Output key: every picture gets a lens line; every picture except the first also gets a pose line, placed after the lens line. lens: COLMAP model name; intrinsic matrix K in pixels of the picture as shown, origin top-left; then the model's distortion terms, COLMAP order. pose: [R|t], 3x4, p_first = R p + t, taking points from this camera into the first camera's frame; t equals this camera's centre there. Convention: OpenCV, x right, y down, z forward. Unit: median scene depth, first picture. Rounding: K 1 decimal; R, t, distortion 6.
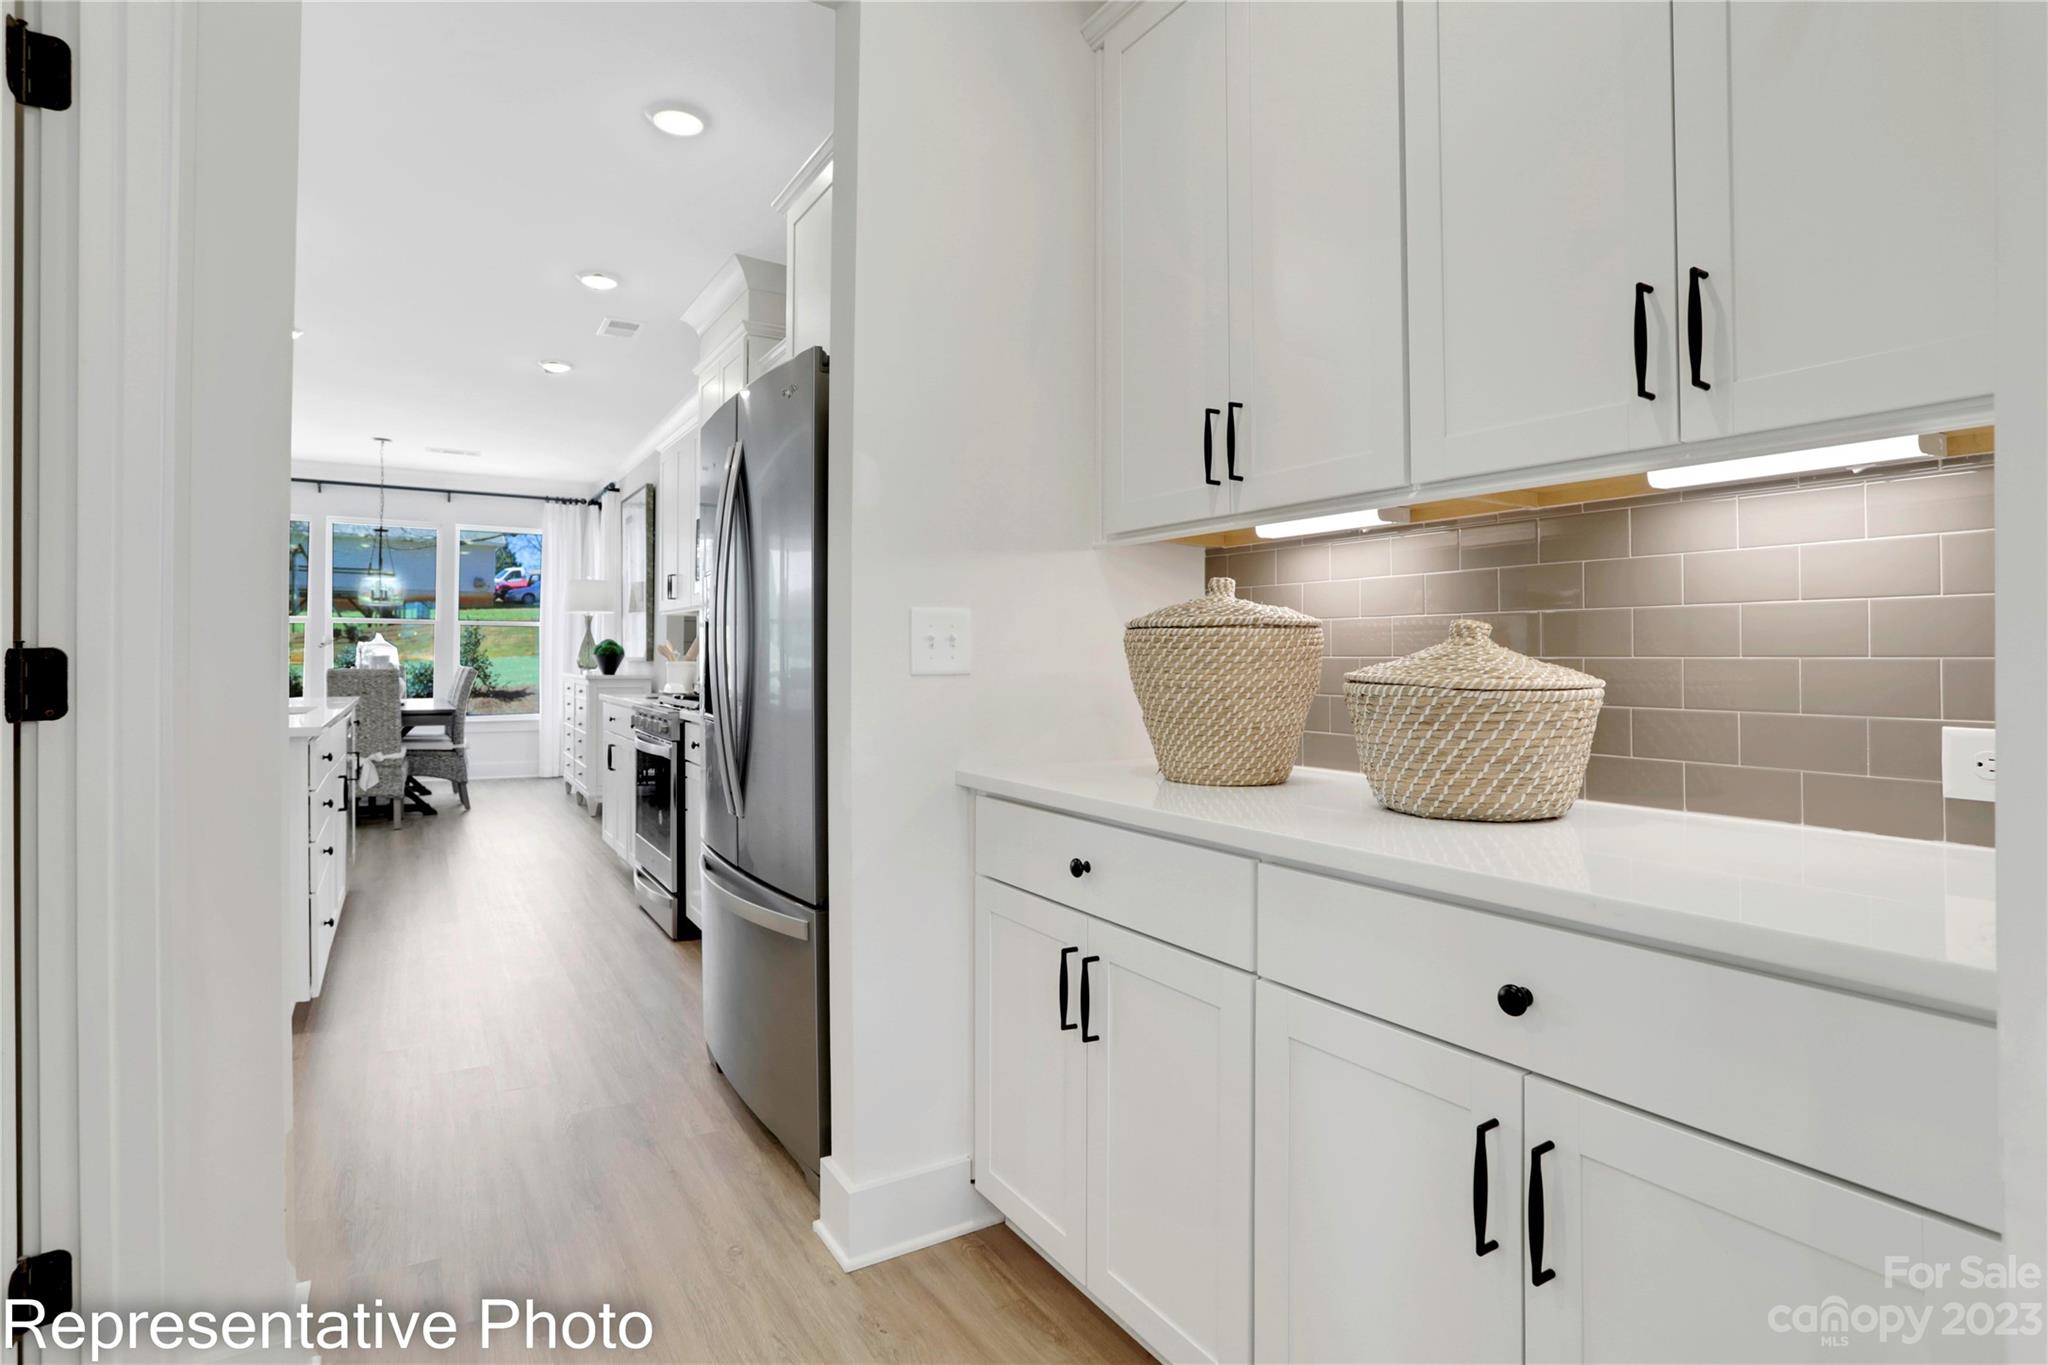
lens RADIAL K [[1045.8, 0, 1028.9], [0, 1045.8, 653.7], [0, 0, 1]] dist [-0.078253, 0.035453]
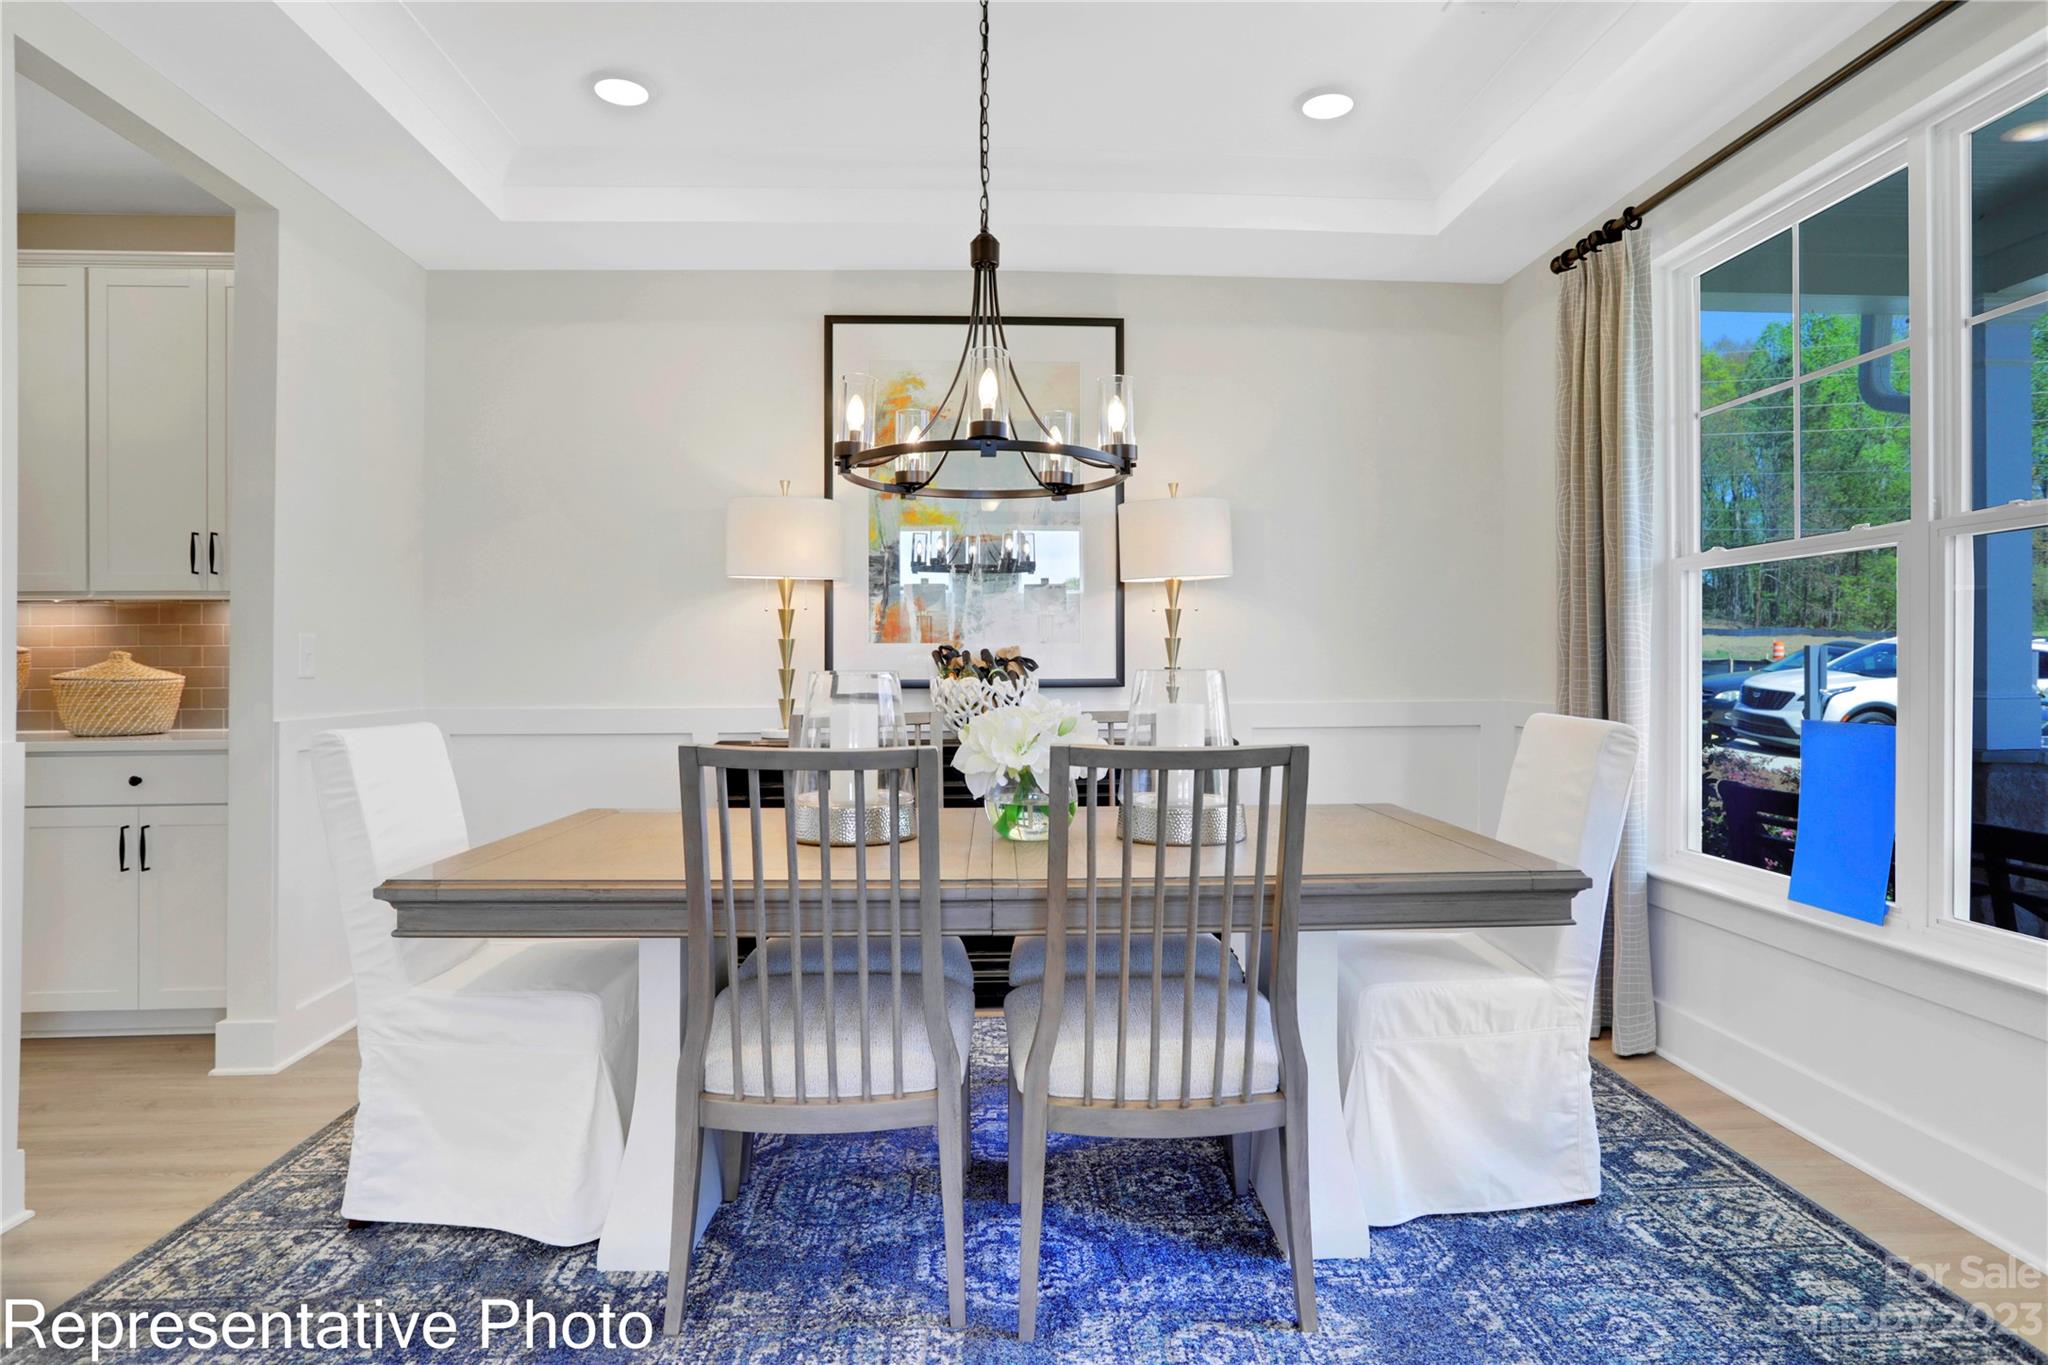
lens RADIAL K [[1133.9, 0, 1030.3], [0, 1133.9, 670.8], [0, 0, 1]] dist [-0.056274, 0.025475]
pose [[0.475994, -0.014455, 0.879330, -0.820845], [0.005666, 0.999895, 0.013370, -0.011469], [-0.879430, -0.001382, 0.476026, -2.087300]]
